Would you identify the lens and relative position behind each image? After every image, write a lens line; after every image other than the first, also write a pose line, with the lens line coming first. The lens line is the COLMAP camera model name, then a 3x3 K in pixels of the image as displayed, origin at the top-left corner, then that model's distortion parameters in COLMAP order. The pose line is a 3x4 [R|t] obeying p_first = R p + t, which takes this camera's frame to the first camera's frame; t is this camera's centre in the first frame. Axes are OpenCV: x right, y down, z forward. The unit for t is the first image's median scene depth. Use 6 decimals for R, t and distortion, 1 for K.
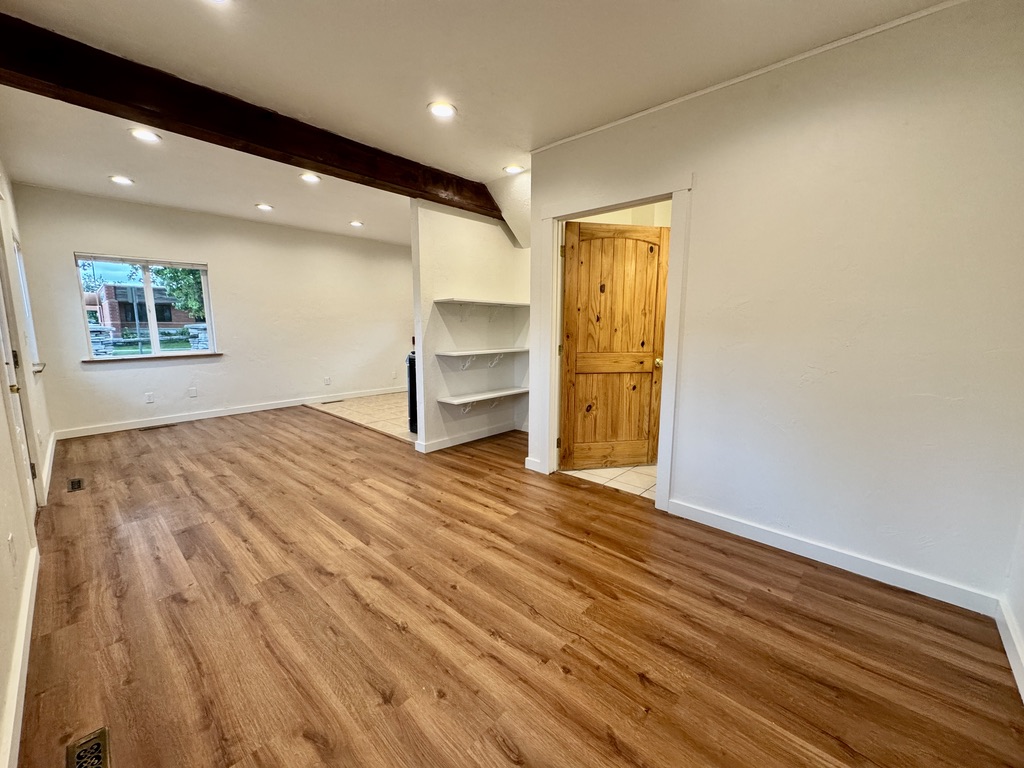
lens RADIAL K [[407.3, 0, 512.6], [0, 407.3, 384.5], [0, 0, 1]] dist [-0.003316, 0.001087]
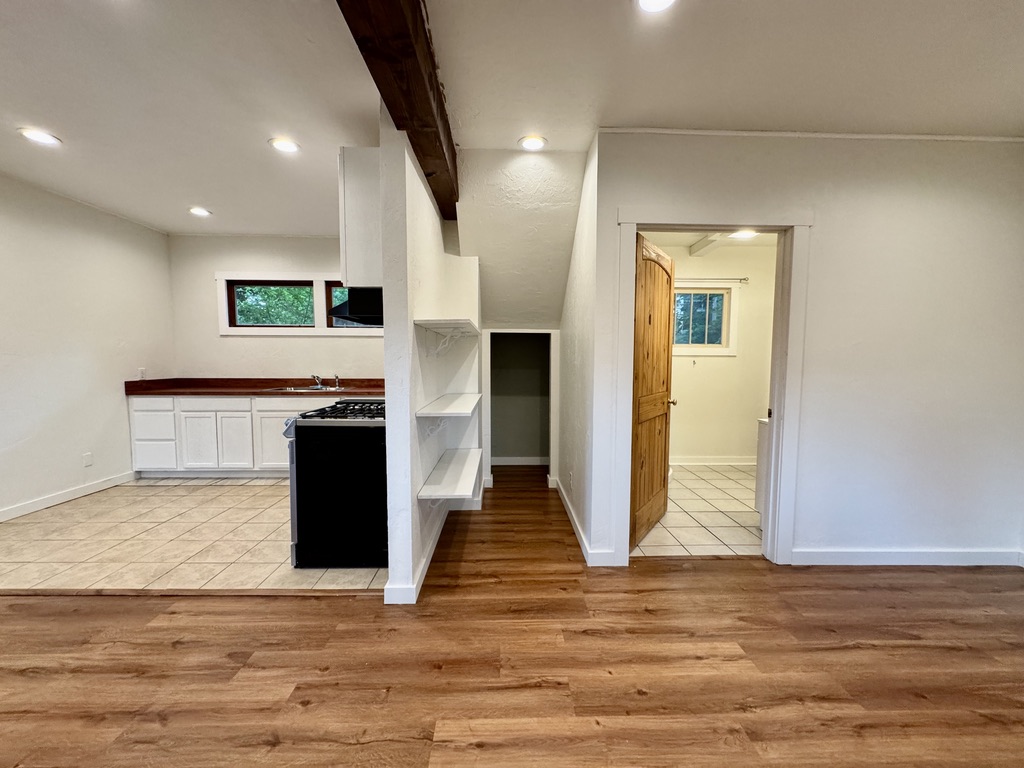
lens RADIAL K [[407.3, 0, 511.5], [0, 407.3, 383.7], [0, 0, 1]] dist [-0.003316, 0.001087]
pose [[0.721190, -0.044962, 0.691277, -0.609064], [0.098821, 0.994363, -0.038422, -0.106294], [-0.685653, 0.096022, 0.721568, 0.641174]]
